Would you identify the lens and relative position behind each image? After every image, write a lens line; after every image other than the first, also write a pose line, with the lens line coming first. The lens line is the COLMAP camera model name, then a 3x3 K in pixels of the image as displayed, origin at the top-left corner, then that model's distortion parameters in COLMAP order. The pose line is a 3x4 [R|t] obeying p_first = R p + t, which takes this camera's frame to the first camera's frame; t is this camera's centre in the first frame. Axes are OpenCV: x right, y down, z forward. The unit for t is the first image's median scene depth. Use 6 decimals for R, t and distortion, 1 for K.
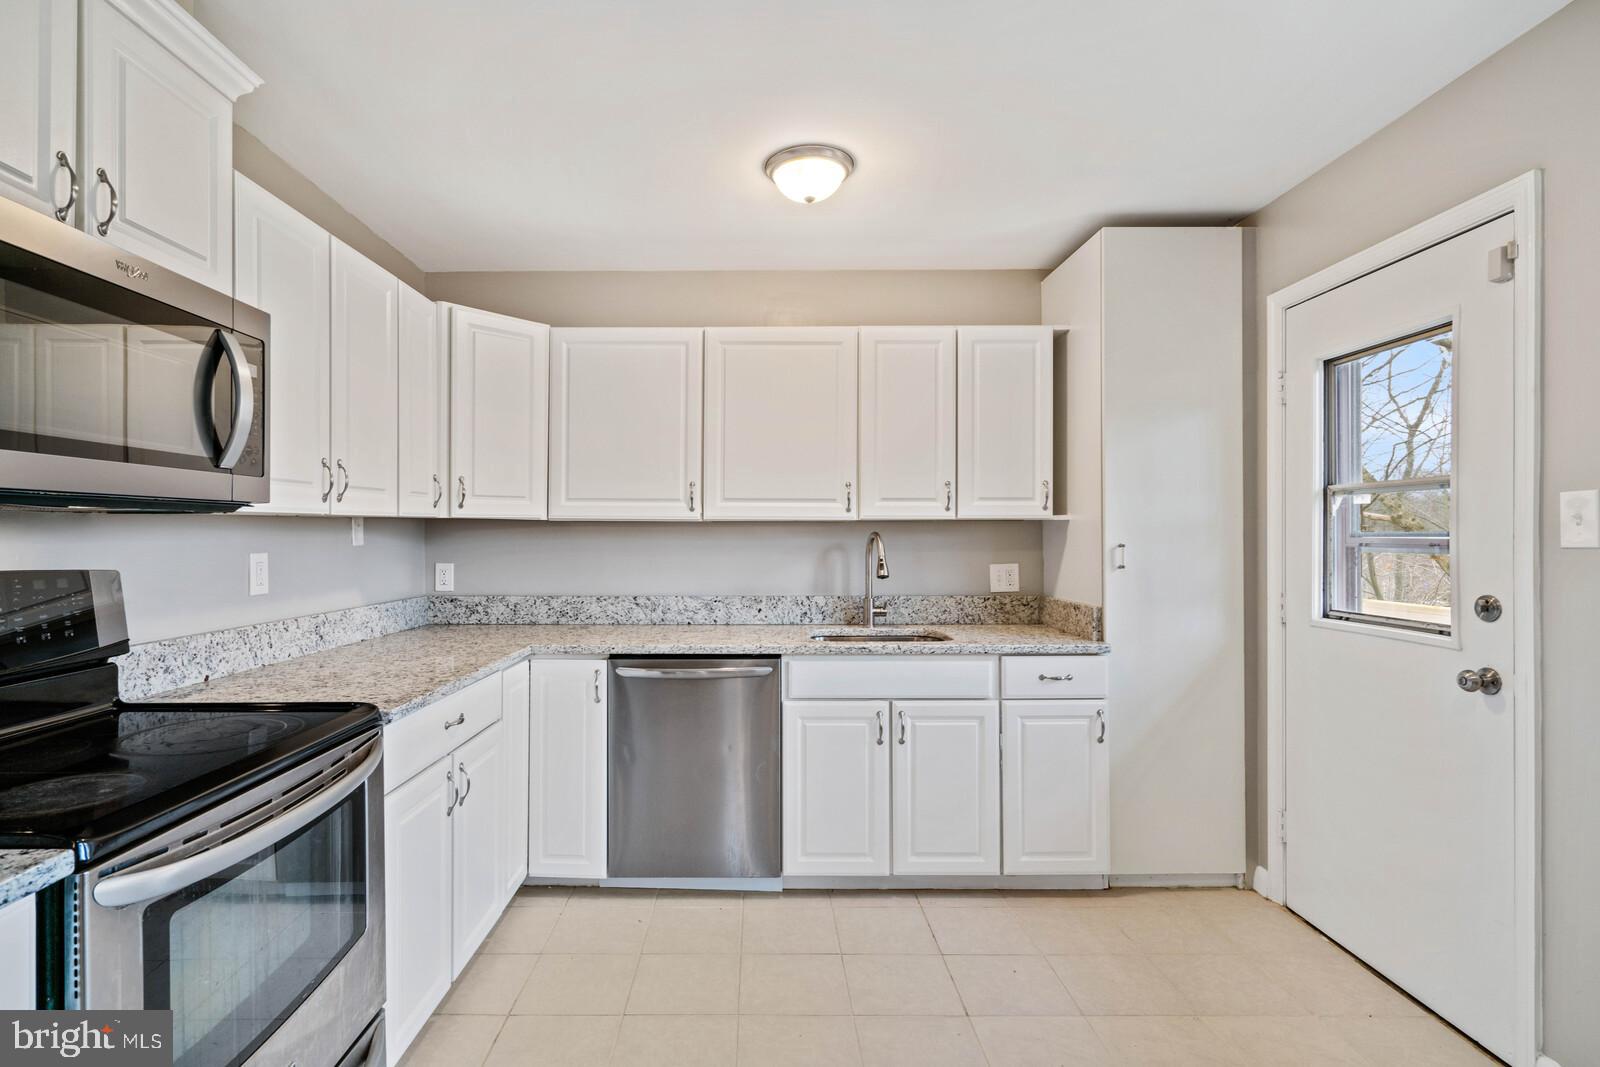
lens RADIAL K [[775.7, 0, 751.7], [0, 775.7, 534.1], [0, 0, 1]] dist [-0.000826, -0.000076]
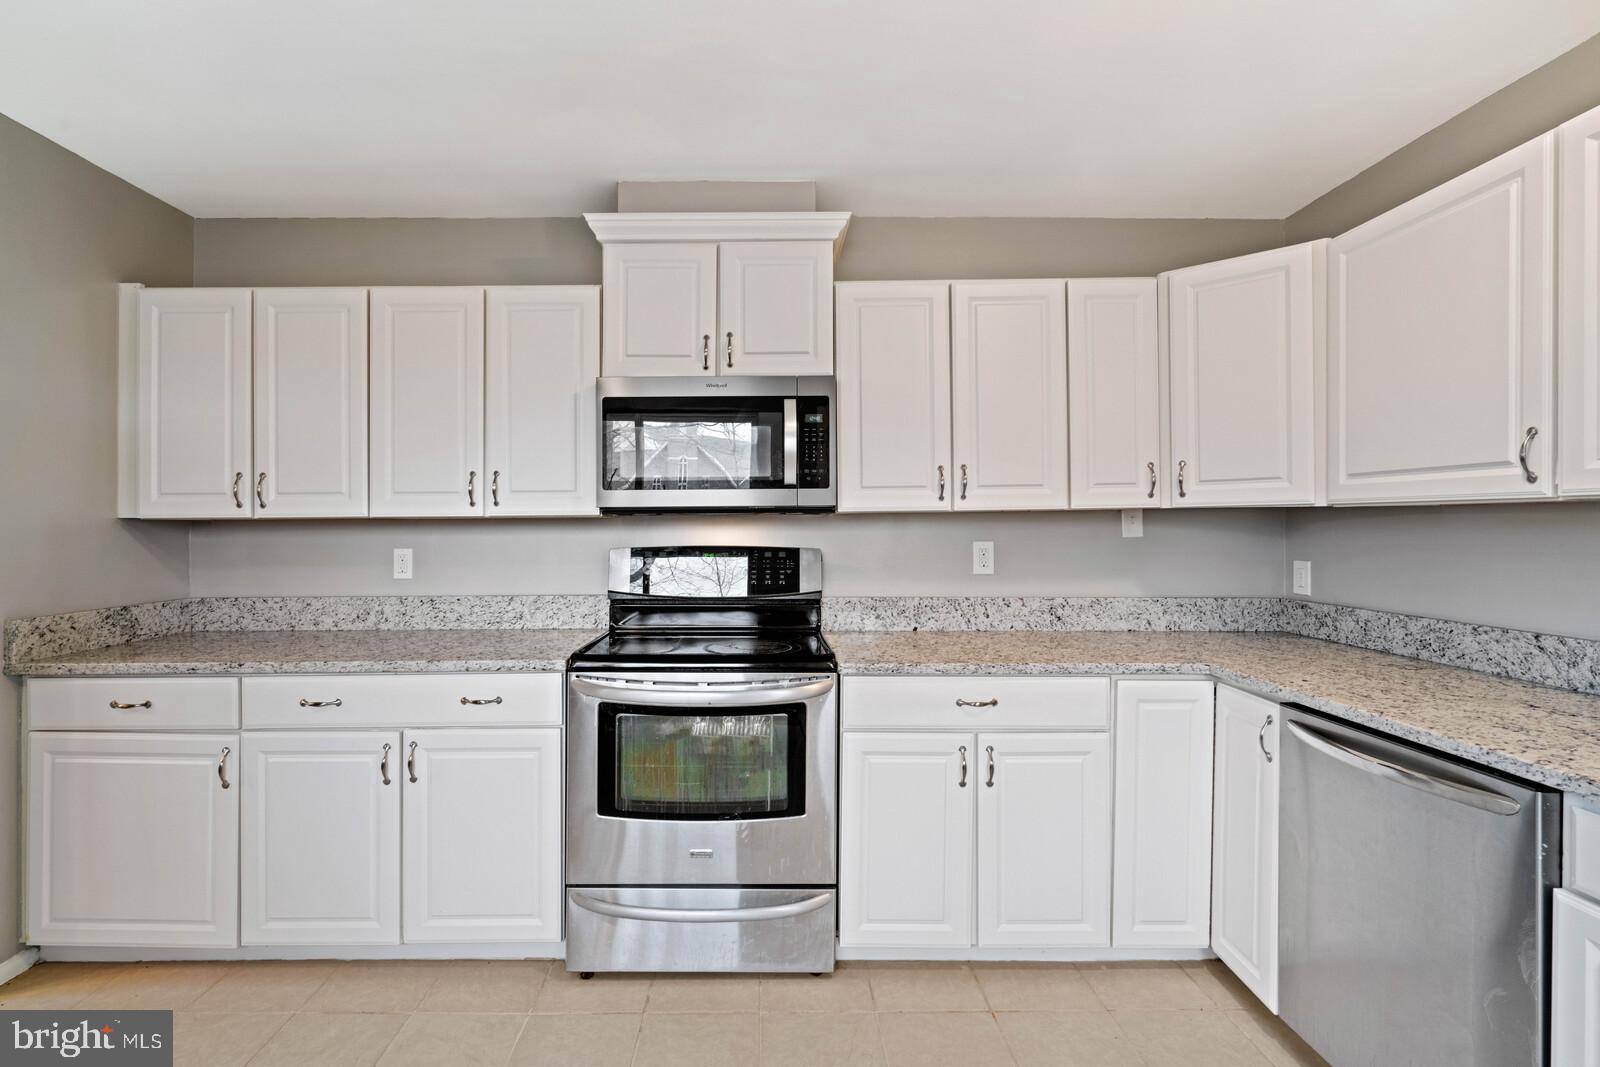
lens RADIAL K [[730.6, 0, 793.2], [0, 730.6, 529.8], [0, 0, 1]] dist [-0.005225, 0.000584]
pose [[0.043466, 0.002979, -0.999050, 0.400026], [0.001566, 0.999994, 0.003050, 0.000705], [0.999054, -0.001697, 0.043461, 0.469737]]
